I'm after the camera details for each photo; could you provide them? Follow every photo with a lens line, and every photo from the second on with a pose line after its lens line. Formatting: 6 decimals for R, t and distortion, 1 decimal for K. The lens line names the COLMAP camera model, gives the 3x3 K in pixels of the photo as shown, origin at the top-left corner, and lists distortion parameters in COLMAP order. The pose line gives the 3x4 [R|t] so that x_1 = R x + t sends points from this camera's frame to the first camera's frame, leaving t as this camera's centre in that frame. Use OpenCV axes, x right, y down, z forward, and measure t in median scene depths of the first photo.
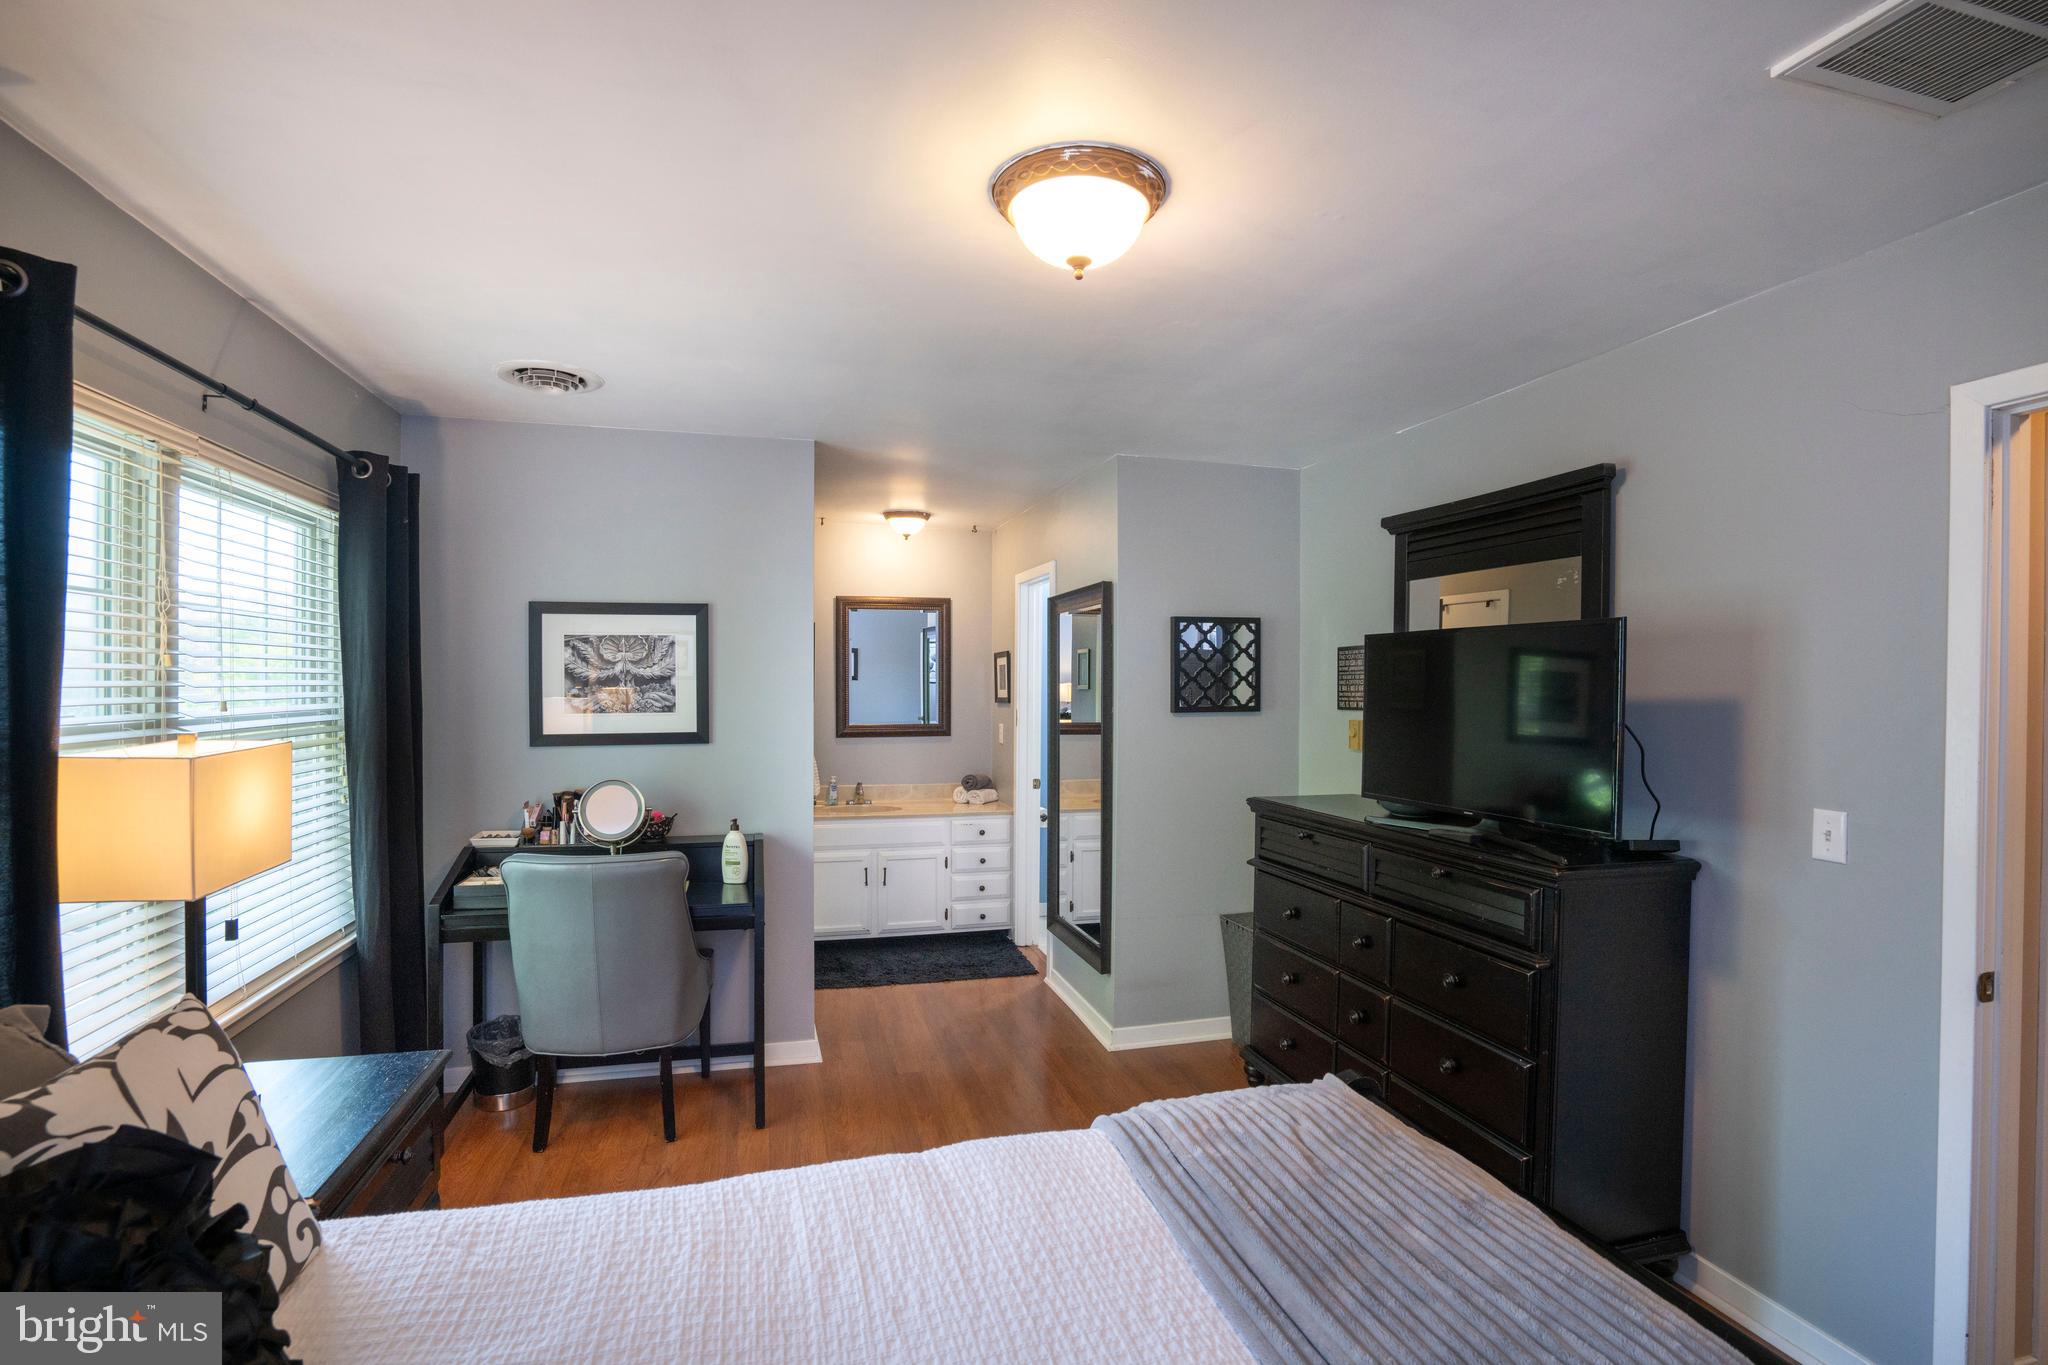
lens RADIAL K [[943.7, 0, 1024.0], [0, 943.7, 682.5], [0, 0, 1]] dist [-0.058202, 0.022850]
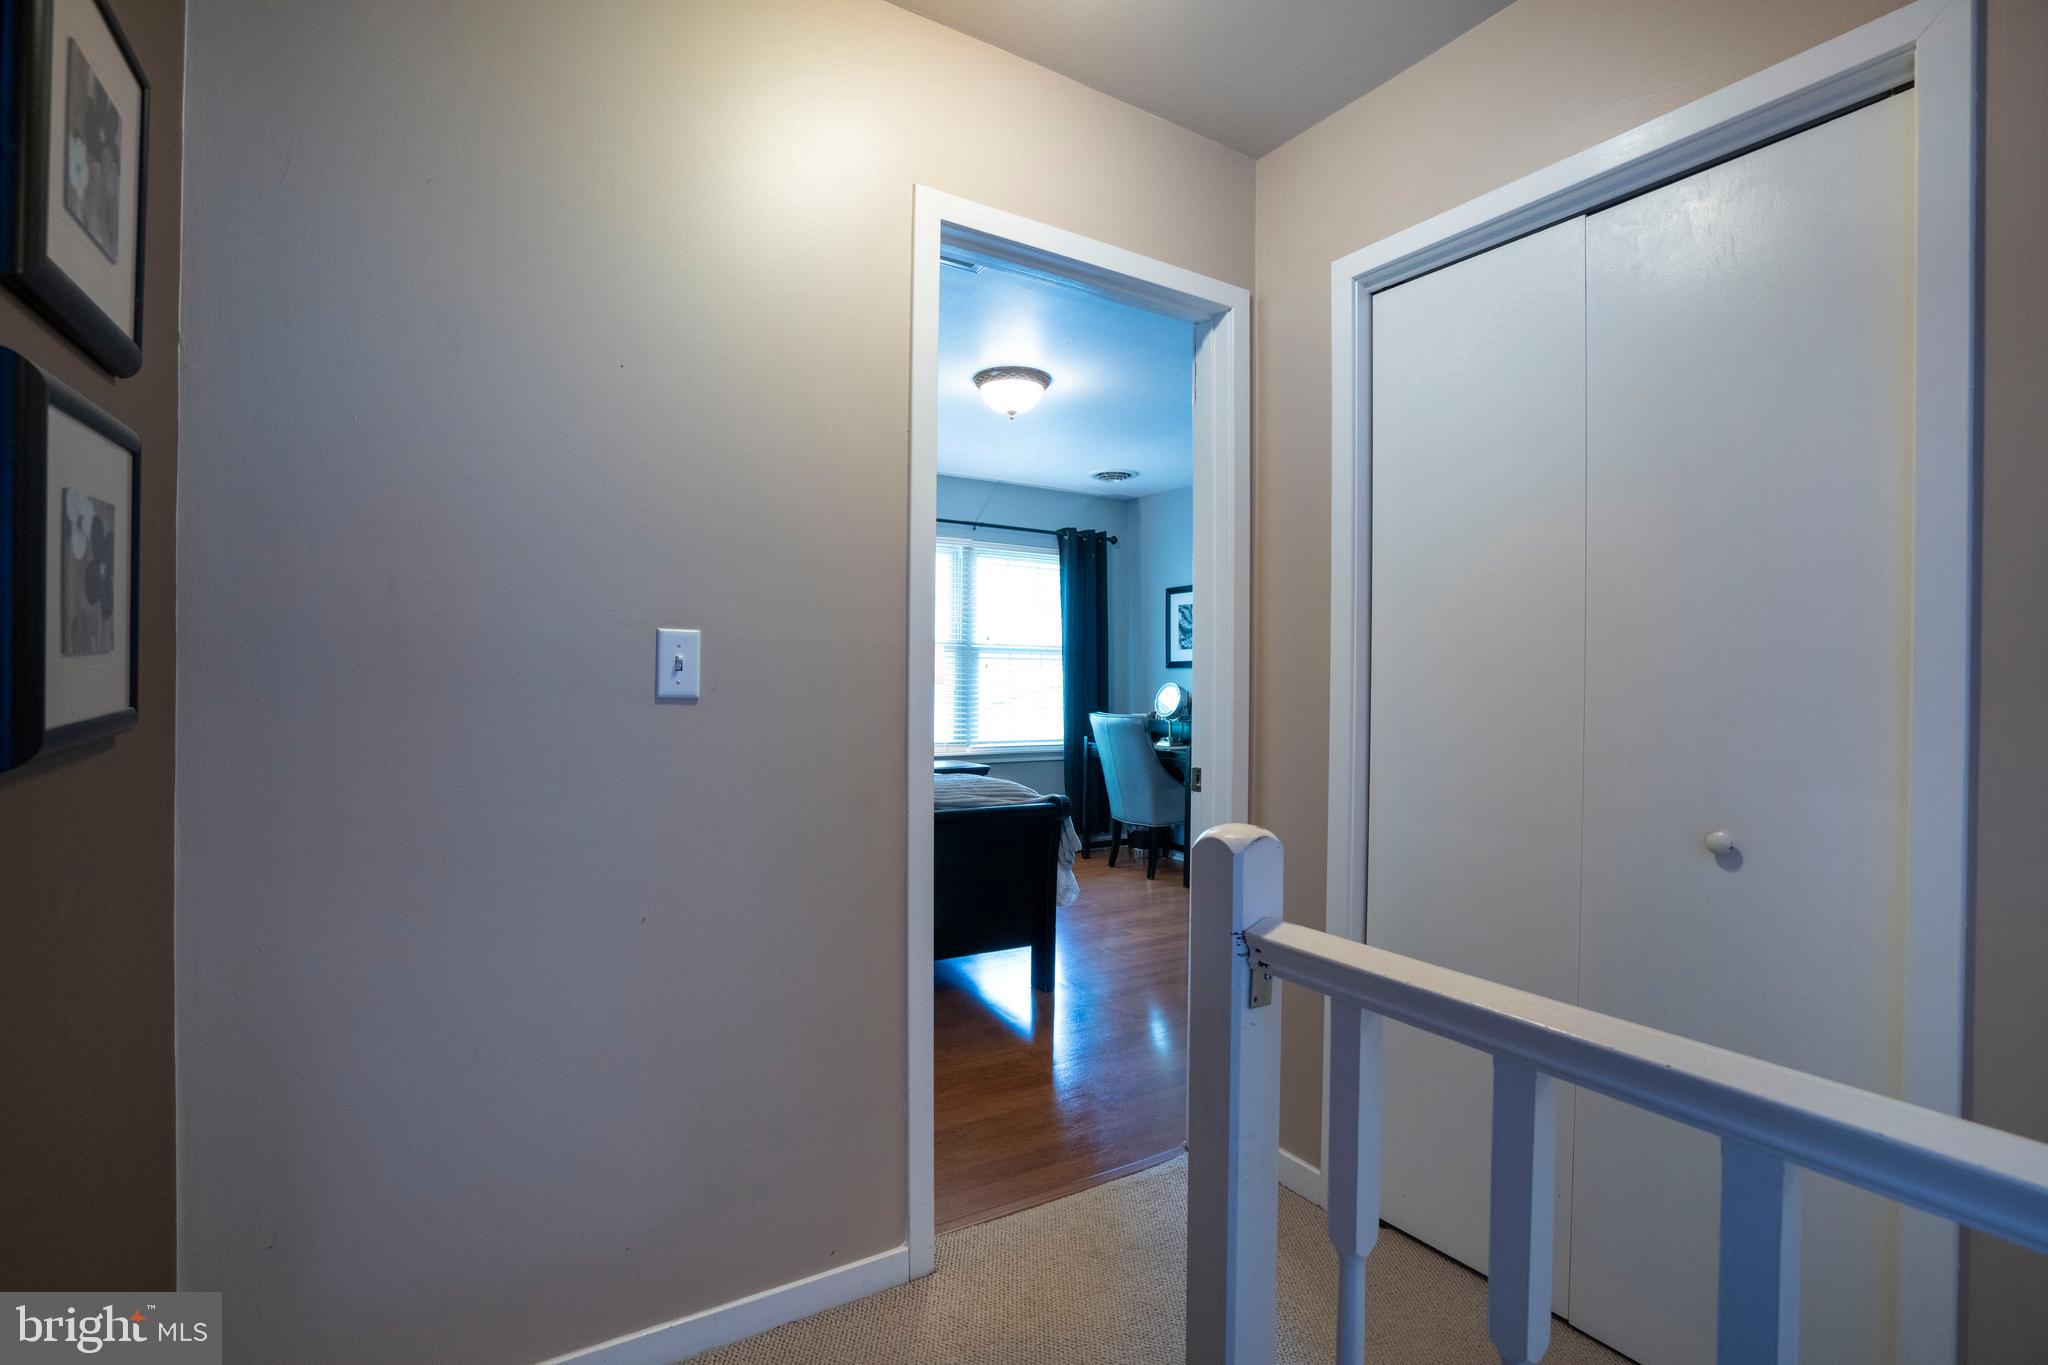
lens RADIAL K [[943.7, 0, 1024.0], [0, 943.7, 682.5], [0, 0, 1]] dist [-0.058202, 0.022850]
pose [[0.297847, 0.007624, -0.954583, 0.728972], [-0.009868, 0.999939, 0.004907, 0.057466], [0.954563, 0.007959, 0.297904, 0.117071]]
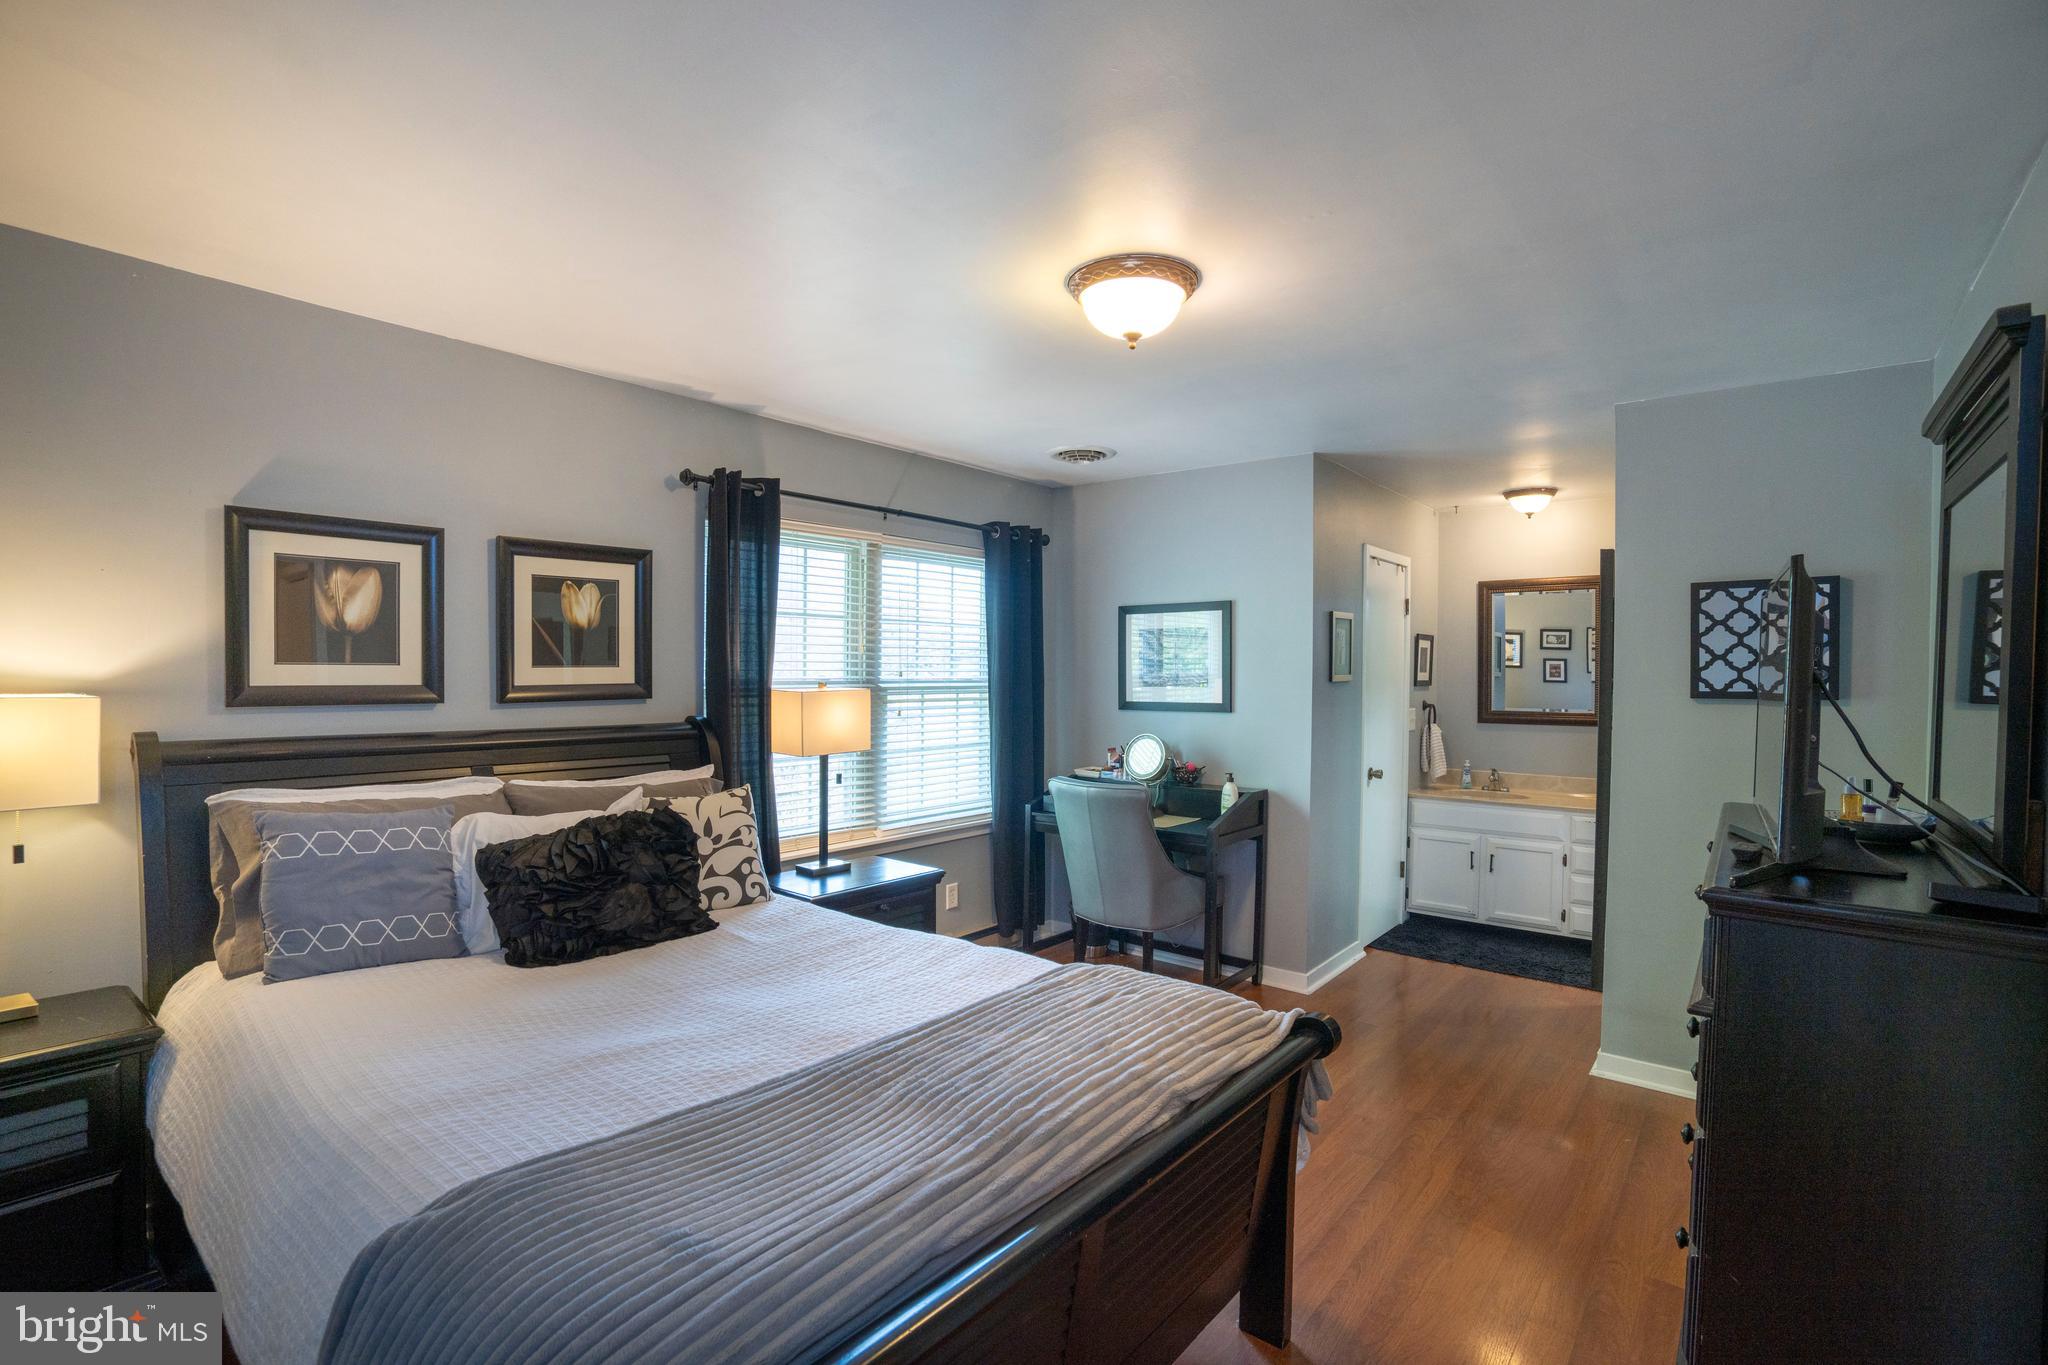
lens RADIAL K [[943.7, 0, 1024.0], [0, 943.7, 682.5], [0, 0, 1]] dist [-0.058202, 0.022850]
pose [[0.585906, 0.014720, -0.810246, 0.344452], [-0.006590, 0.999889, 0.013399, 0.006449], [0.810353, -0.002511, 0.585937, 0.029640]]
